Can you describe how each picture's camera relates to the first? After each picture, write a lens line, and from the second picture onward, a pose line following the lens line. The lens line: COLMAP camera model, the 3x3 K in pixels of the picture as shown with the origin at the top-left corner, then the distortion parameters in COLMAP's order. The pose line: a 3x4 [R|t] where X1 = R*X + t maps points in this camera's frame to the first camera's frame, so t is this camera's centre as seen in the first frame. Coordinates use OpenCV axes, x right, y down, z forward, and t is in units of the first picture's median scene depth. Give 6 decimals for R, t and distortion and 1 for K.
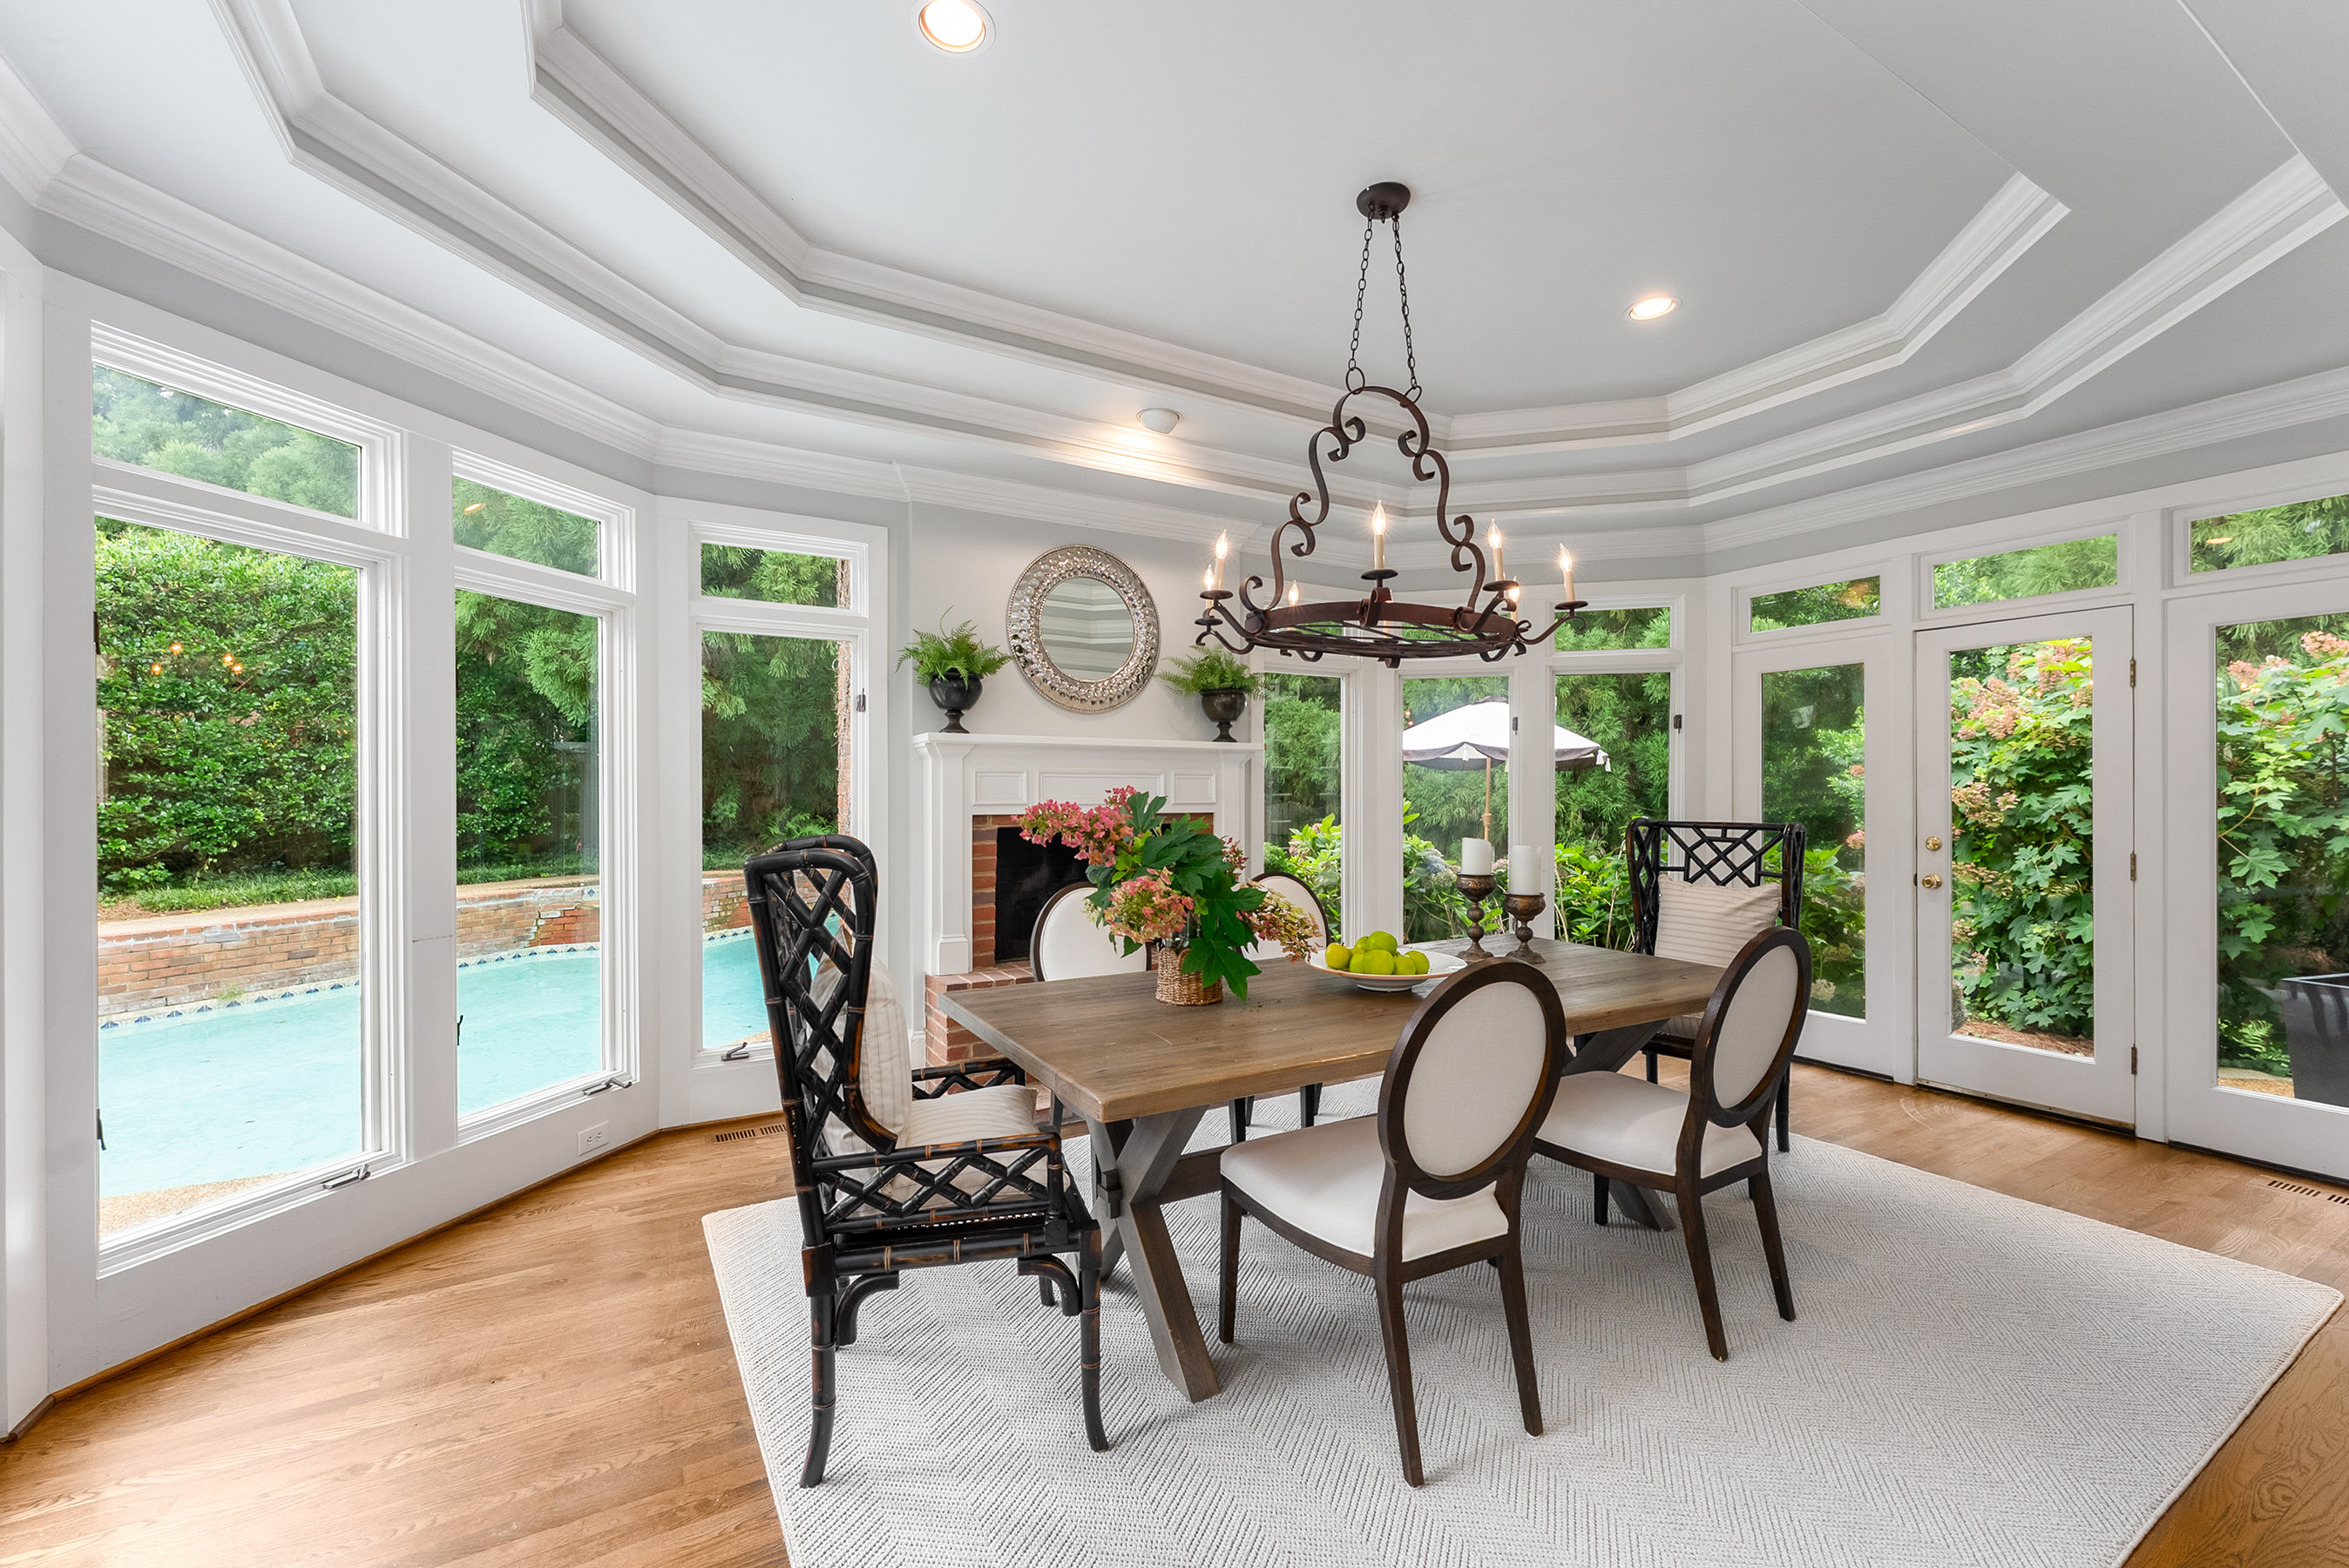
lens RADIAL K [[959.9, 0, 1175.2], [0, 959.9, 800.1], [0, 0, 1]] dist [-0.000398, -0.000149]
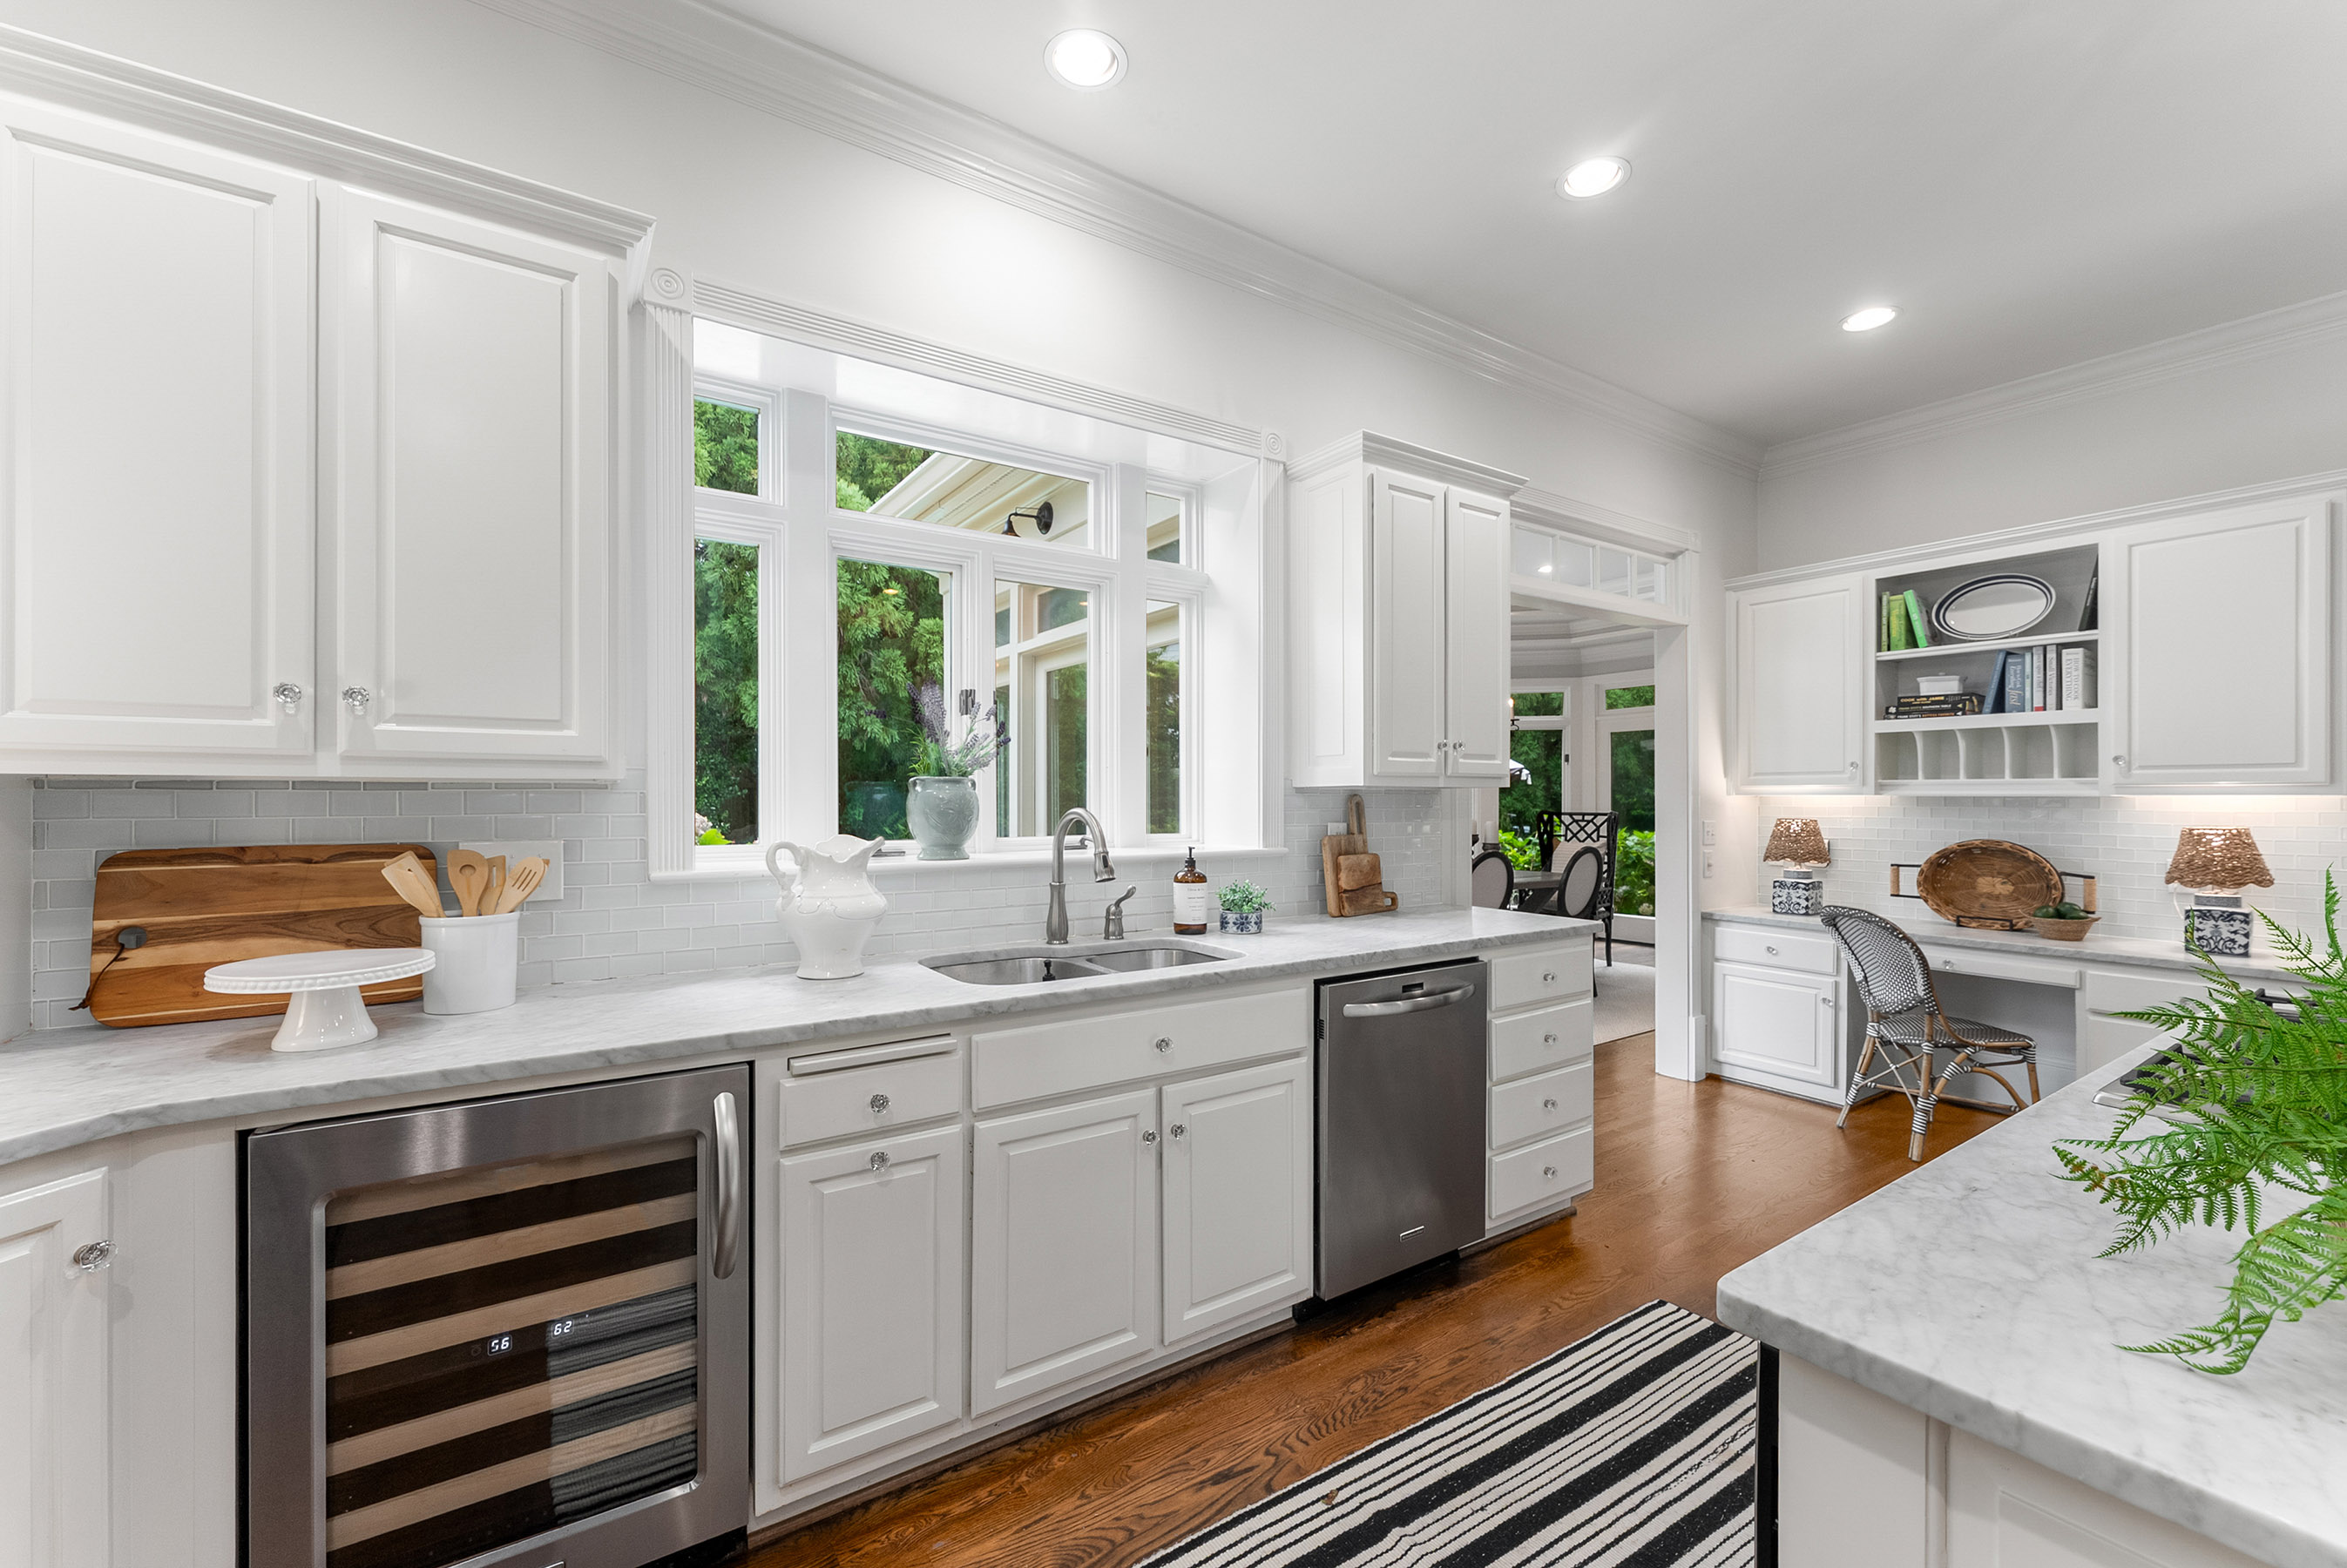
lens RADIAL K [[959.1, 0, 1174.2], [0, 959.1, 800.1], [0, 0, 1]] dist [-0.000398, -0.000149]
pose [[0.997714, -0.000540, 0.067581, -0.438452], [0.001104, 0.999965, -0.008319, 0.013727], [-0.067574, 0.008374, 0.997679, -0.986818]]
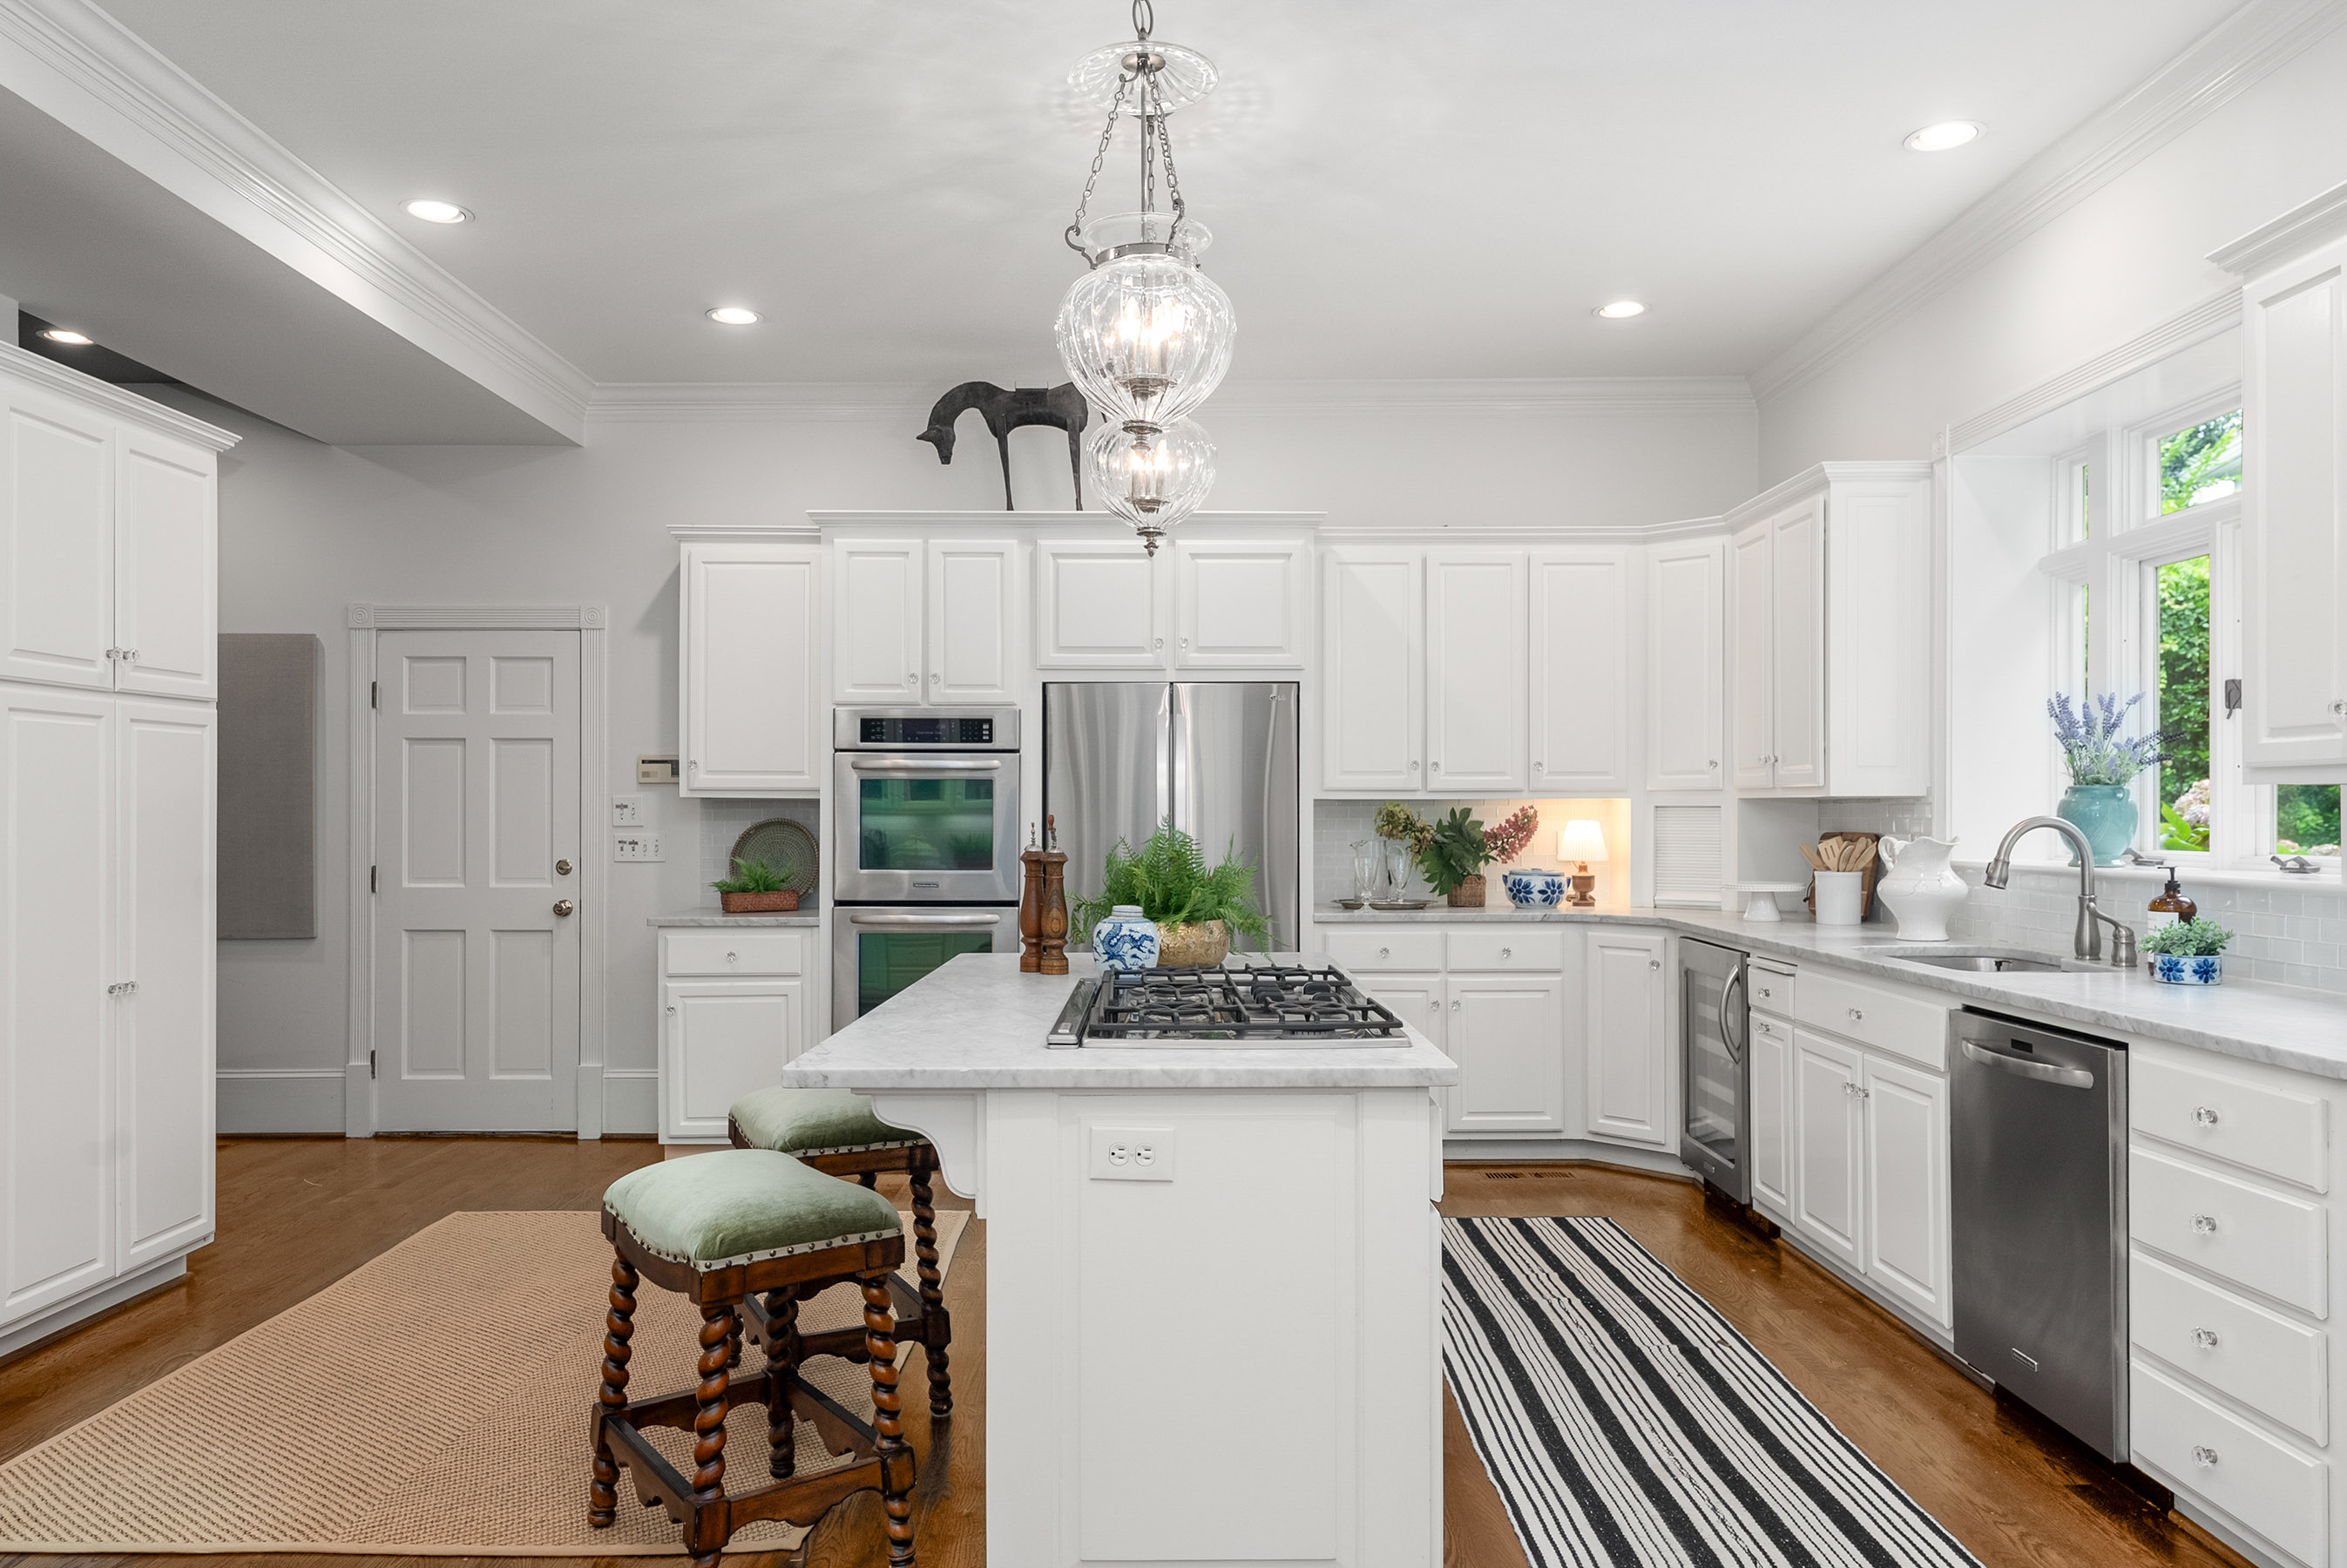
lens RADIAL K [[1576.1, 0, 1170.8], [0, 1576.1, 807.6], [0, 0, 1]] dist [0.001705, -0.001469]
pose [[-0.498711, -0.000782, -0.866768, 0.741465], [-0.007948, 0.999962, 0.003671, 0.008734], [0.866732, 0.008719, -0.498698, -0.313078]]
